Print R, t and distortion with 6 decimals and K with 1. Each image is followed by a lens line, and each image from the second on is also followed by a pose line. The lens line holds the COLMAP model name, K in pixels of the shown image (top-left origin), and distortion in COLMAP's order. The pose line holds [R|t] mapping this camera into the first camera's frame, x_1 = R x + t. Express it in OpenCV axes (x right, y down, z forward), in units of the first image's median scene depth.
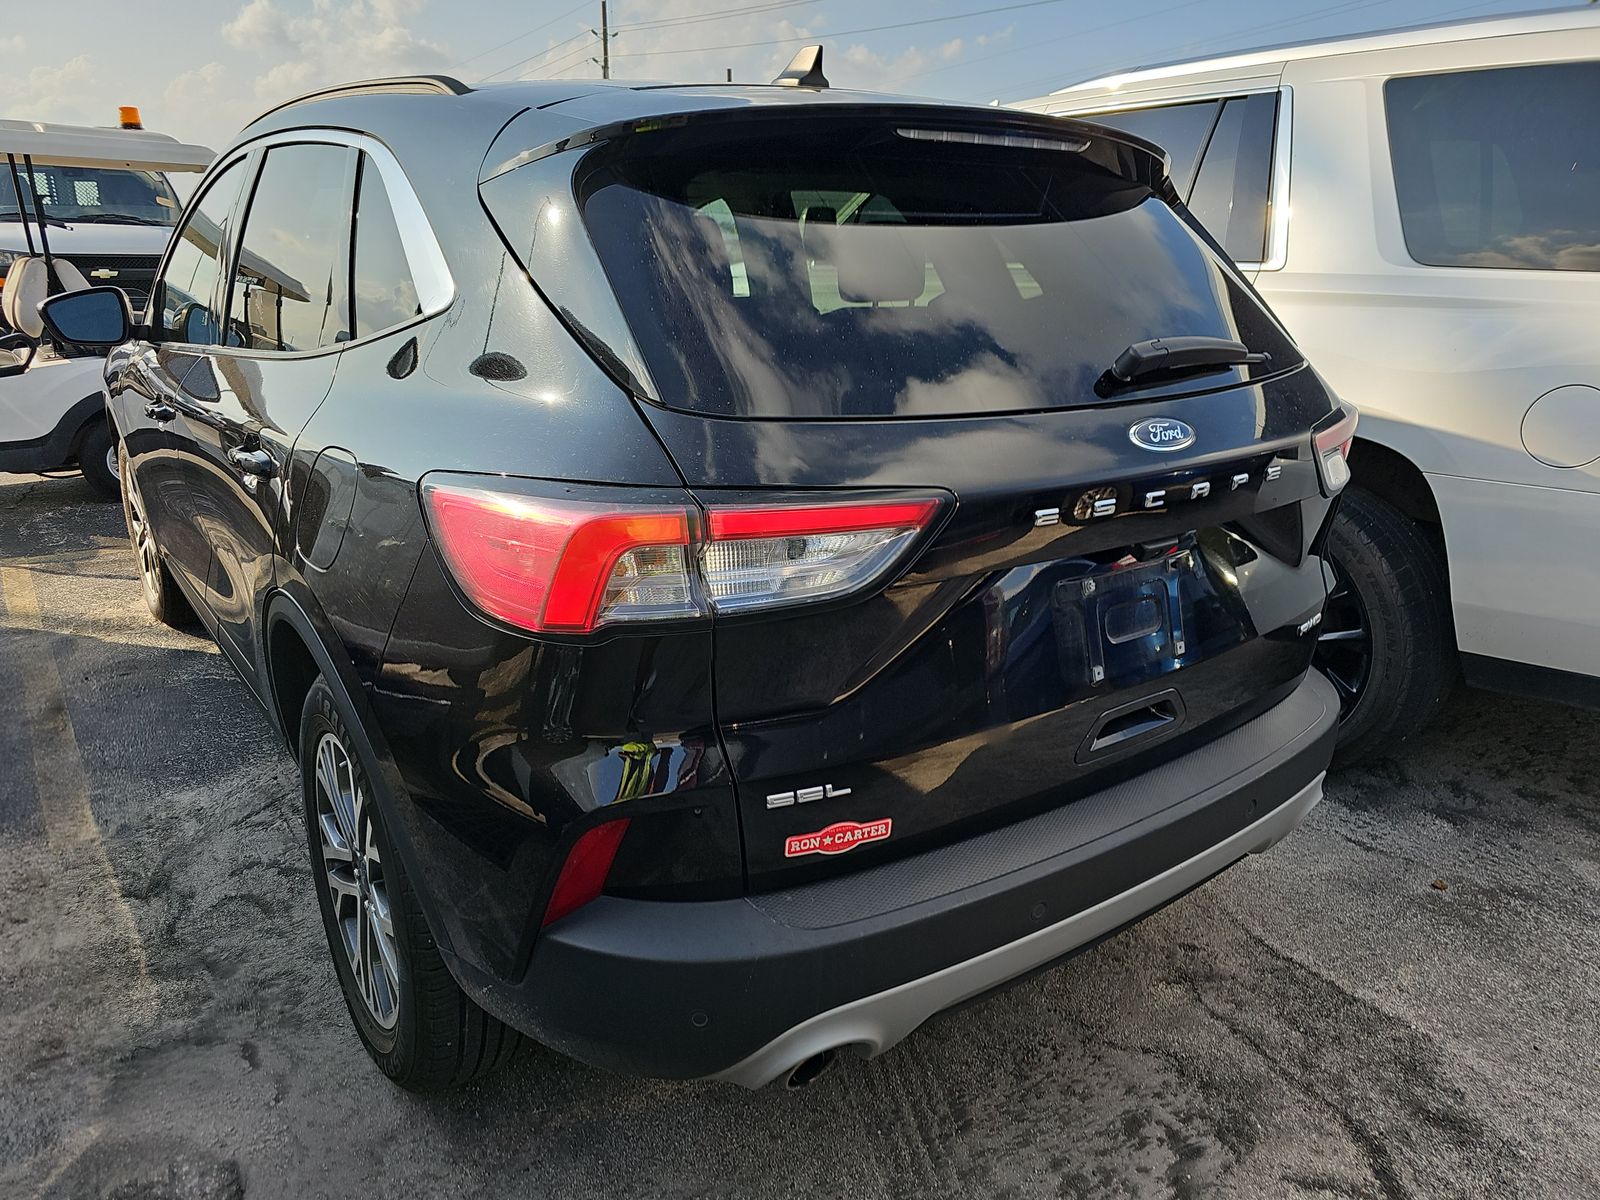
lens RADIAL K [[1083.0, 0, 810.6], [0, 1083.0, 596.1], [0, 0, 1]] dist [0.039534, -0.038717]
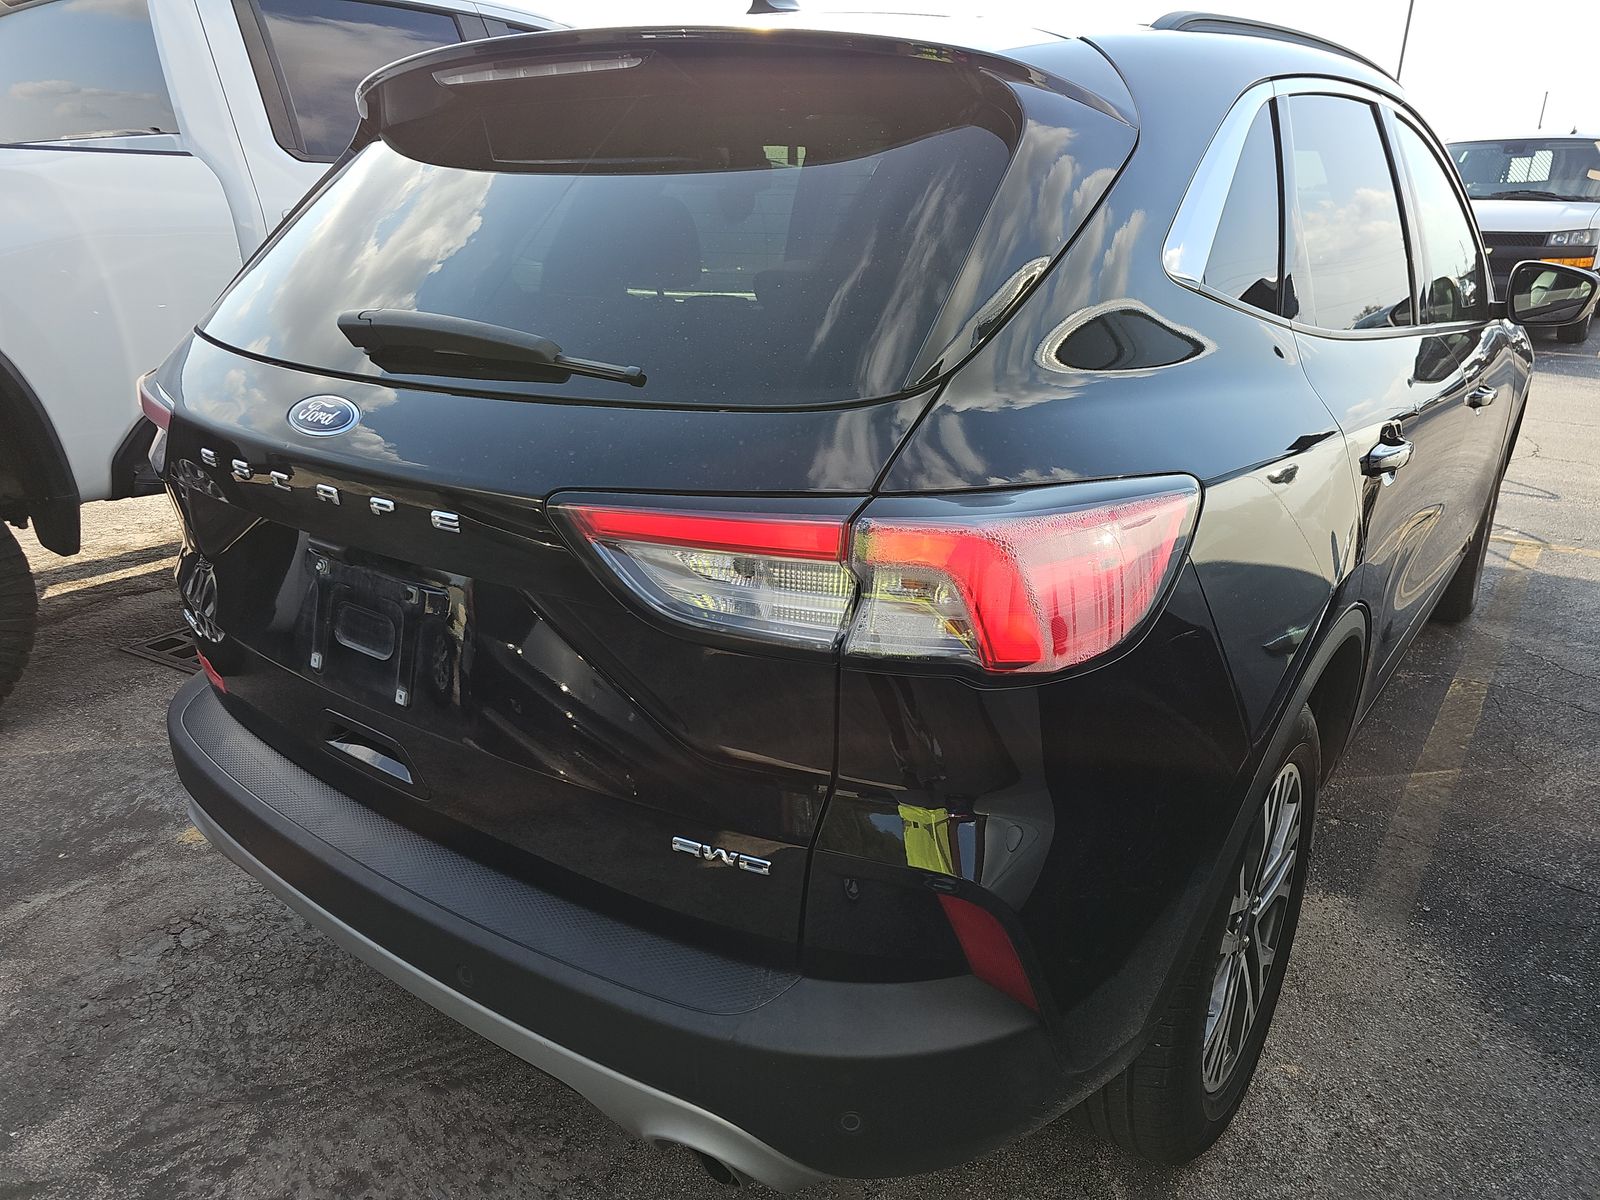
lens RADIAL K [[1083.0, 0, 810.6], [0, 1083.0, 596.1], [0, 0, 1]] dist [0.039534, -0.038717]
pose [[0.302241, 0.316734, -0.899072, 1.040322], [-0.302931, 0.926203, 0.224456, -0.268645], [0.903816, 0.204517, 0.375885, 0.876484]]
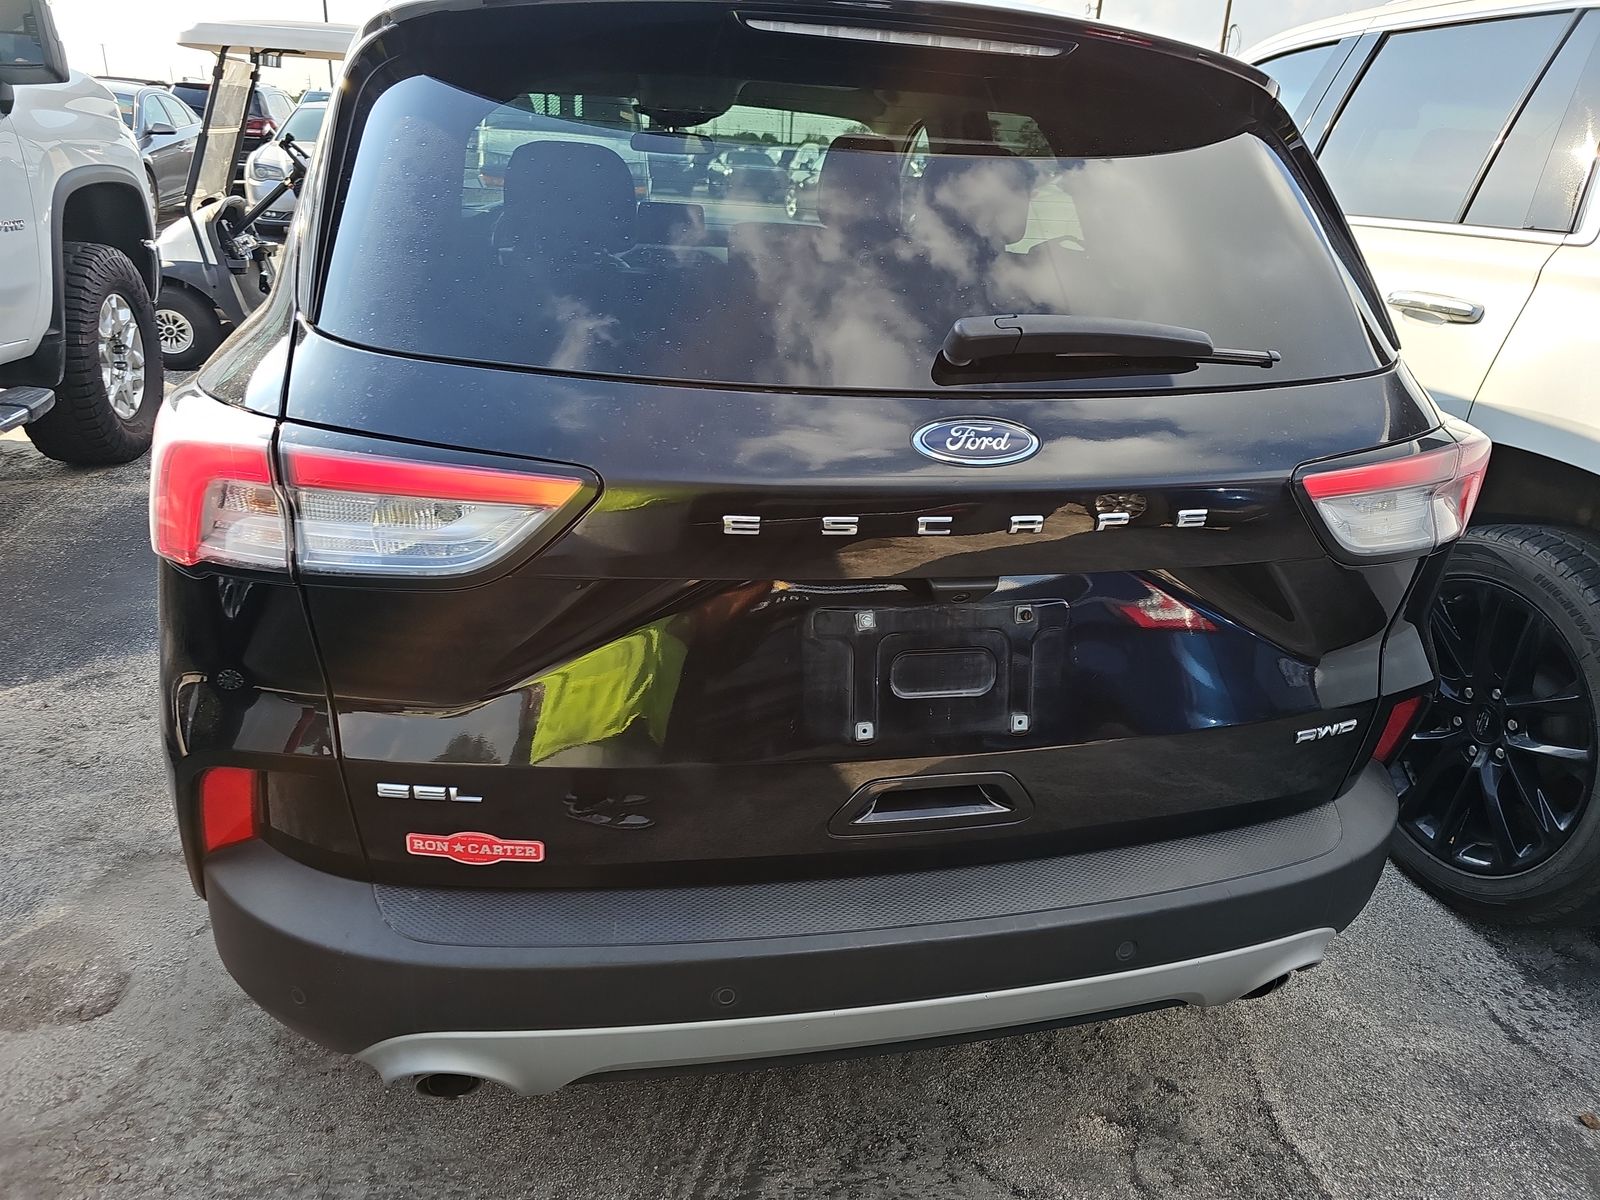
lens RADIAL K [[1068.3, 0, 875.0], [0, 1068.3, 582.2], [0, 0, 1]] dist [0.036739, -0.034133]
pose [[0.919379, 0.187637, -0.345738, 0.460754], [-0.170612, 0.982139, 0.079333, -0.087029], [0.354449, -0.013951, 0.934971, 0.248677]]
